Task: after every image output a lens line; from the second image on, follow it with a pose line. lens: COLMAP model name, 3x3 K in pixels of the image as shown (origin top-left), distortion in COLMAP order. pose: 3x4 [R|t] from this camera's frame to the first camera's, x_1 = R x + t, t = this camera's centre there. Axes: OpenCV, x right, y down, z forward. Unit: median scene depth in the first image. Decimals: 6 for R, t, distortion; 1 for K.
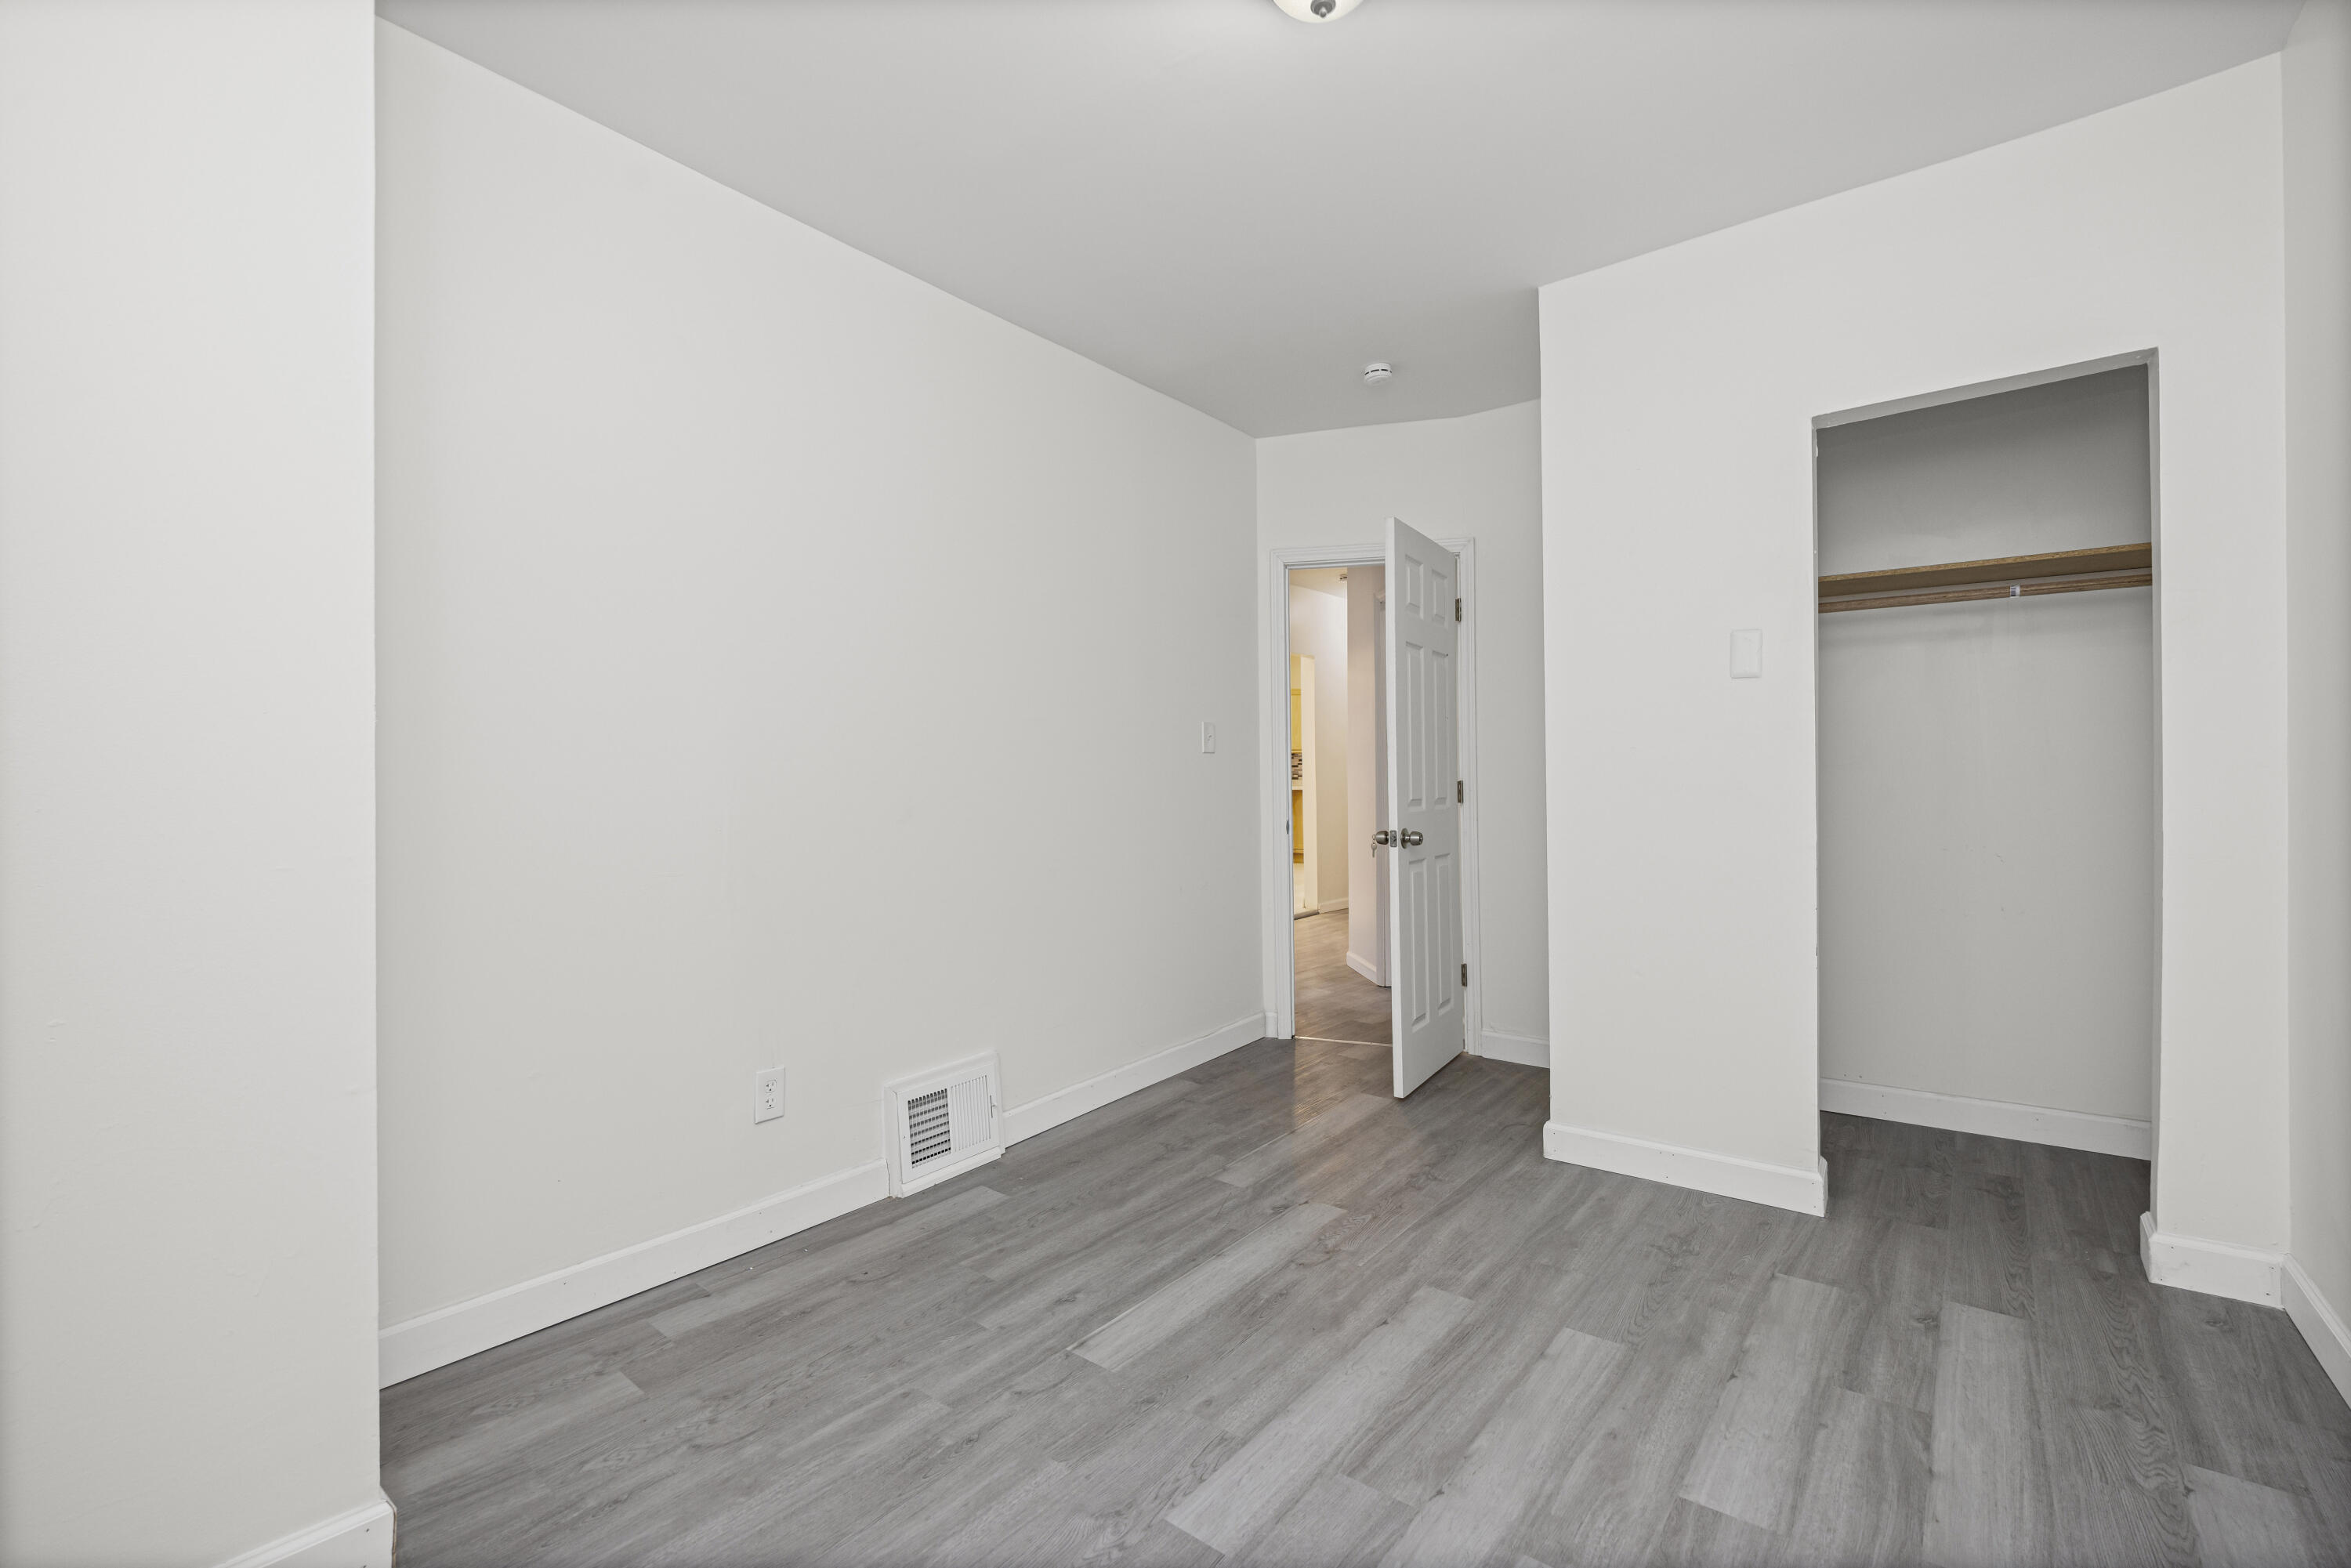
lens RADIAL K [[994.5, 0, 1177.9], [0, 994.5, 766.2], [0, 0, 1]] dist [-0.000801, -0.000432]
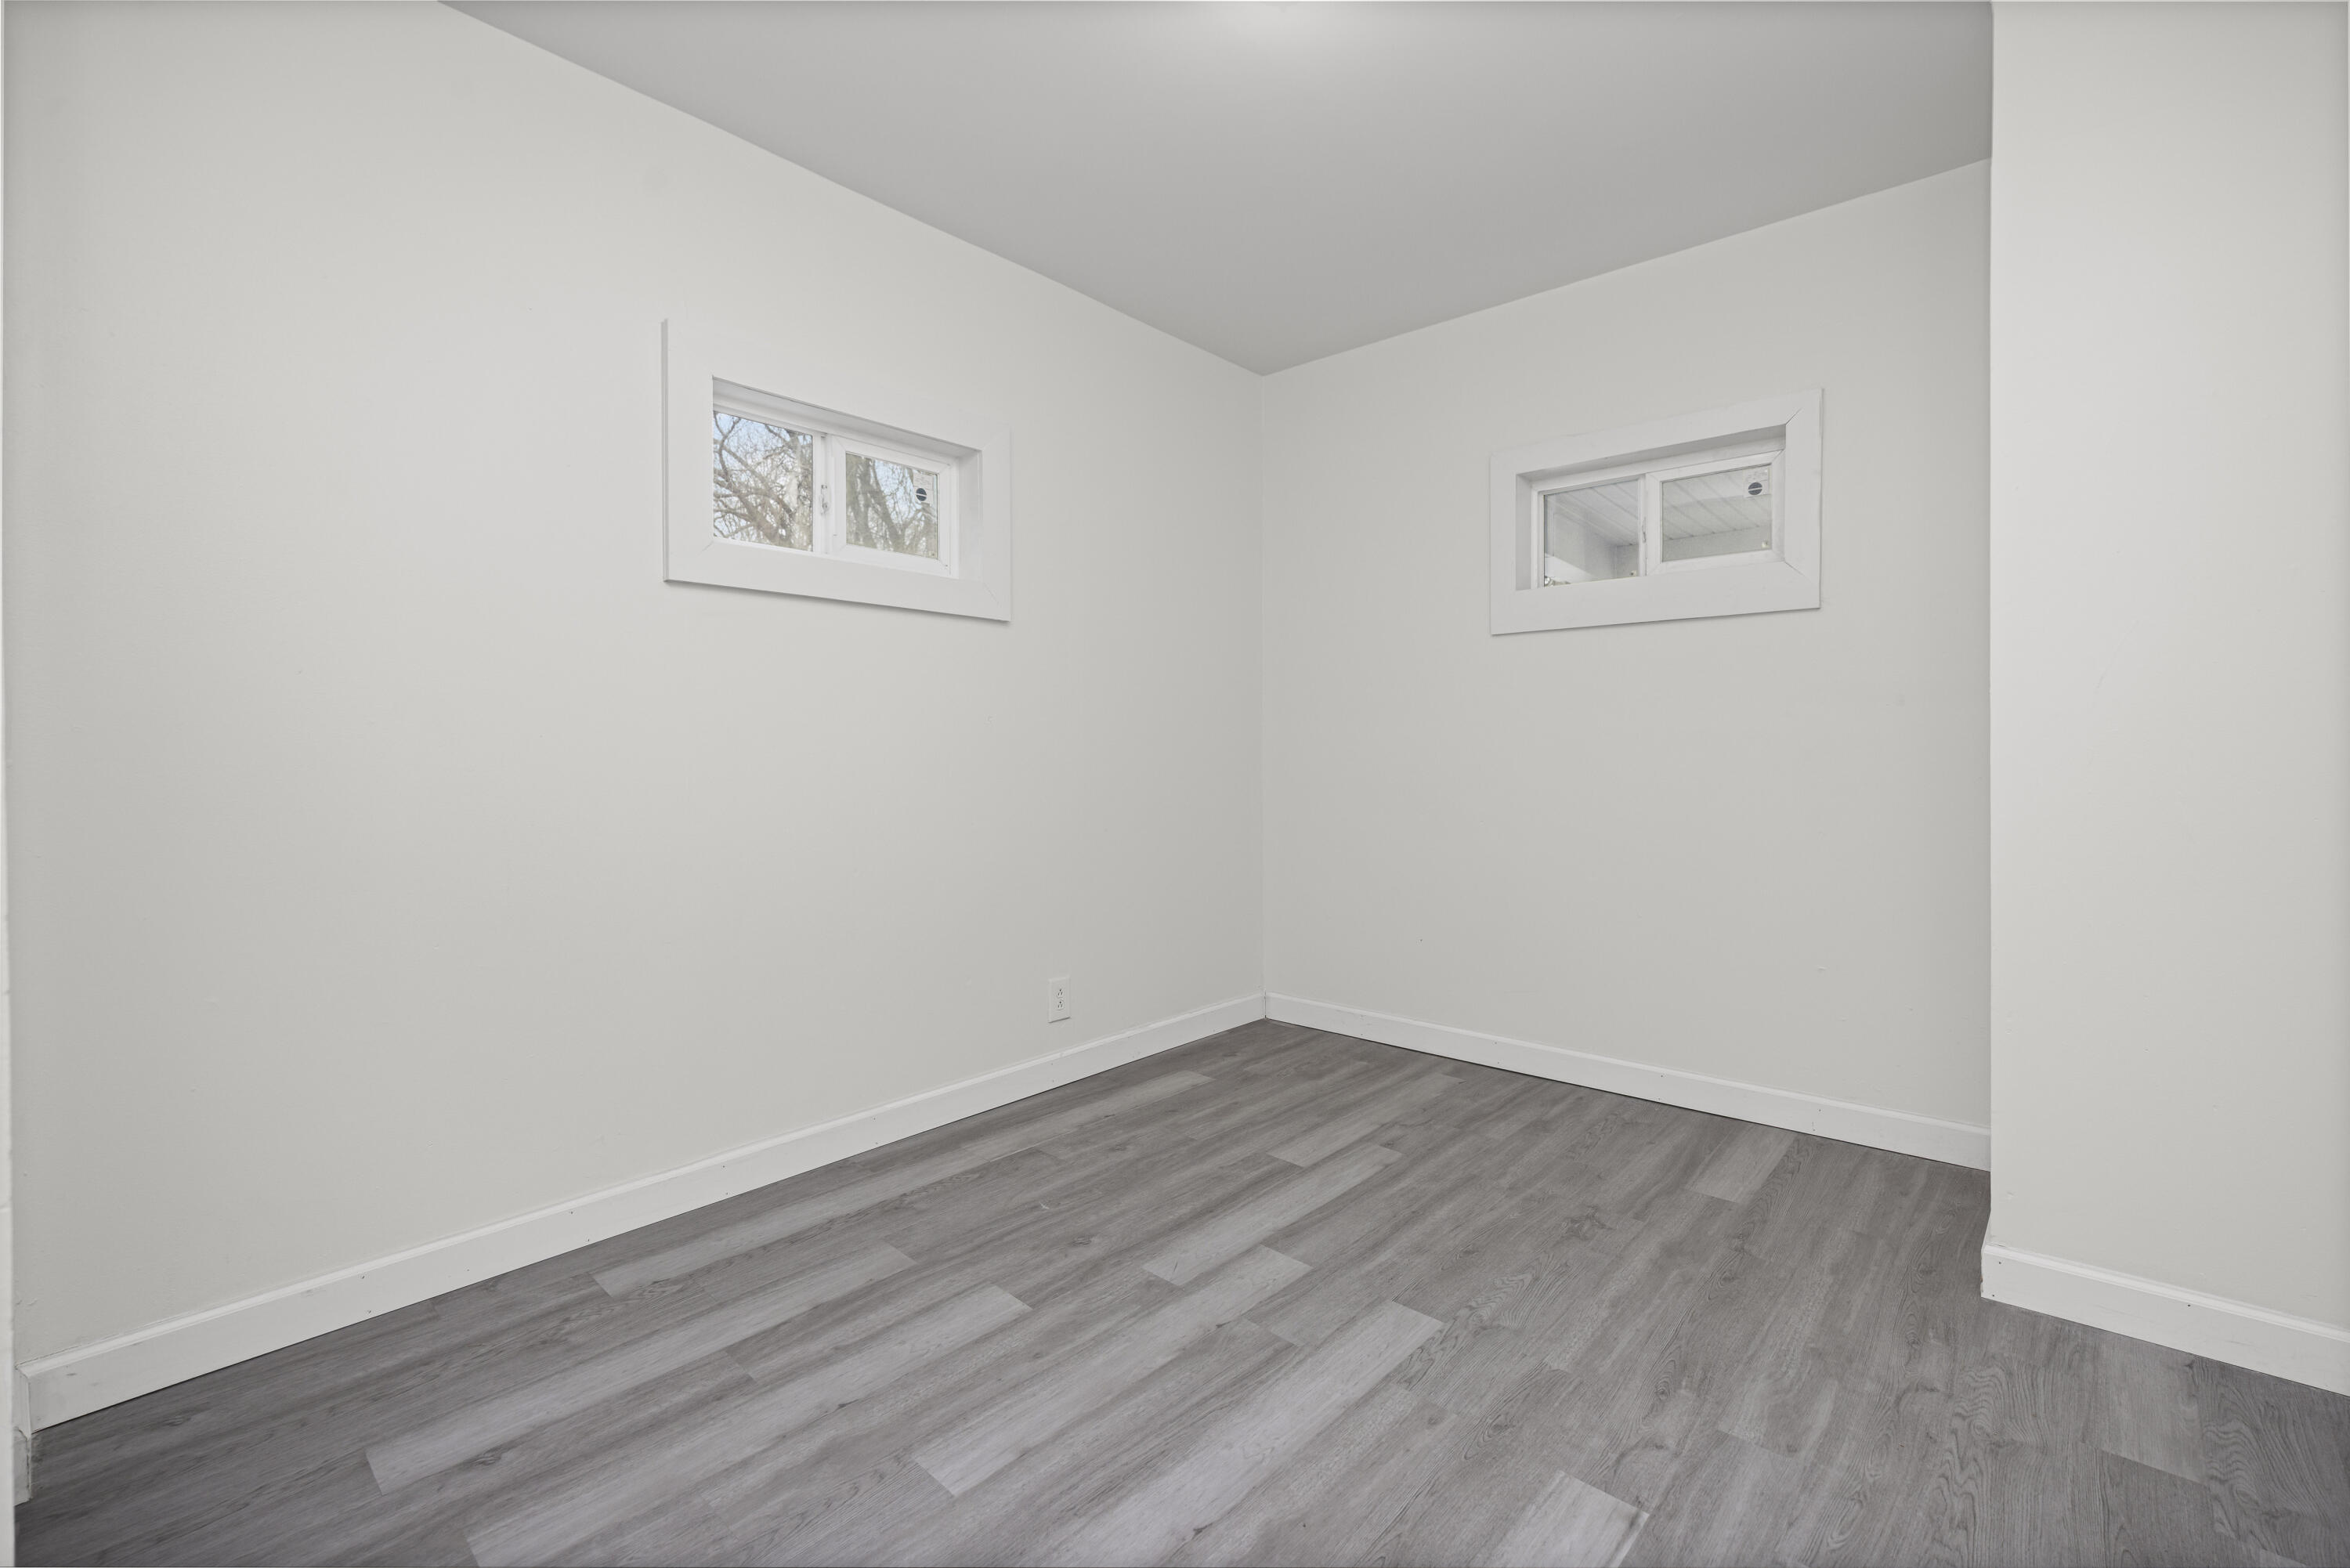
lens RADIAL K [[1059.3, 0, 1169.7], [0, 1059.3, 777.5], [0, 0, 1]] dist [0.021526, -0.019107]
pose [[-0.997804, 0.002792, 0.066181, 0.215524], [0.003586, 0.999923, 0.011883, 0.040438], [-0.066143, 0.012094, -0.997737, 2.090119]]
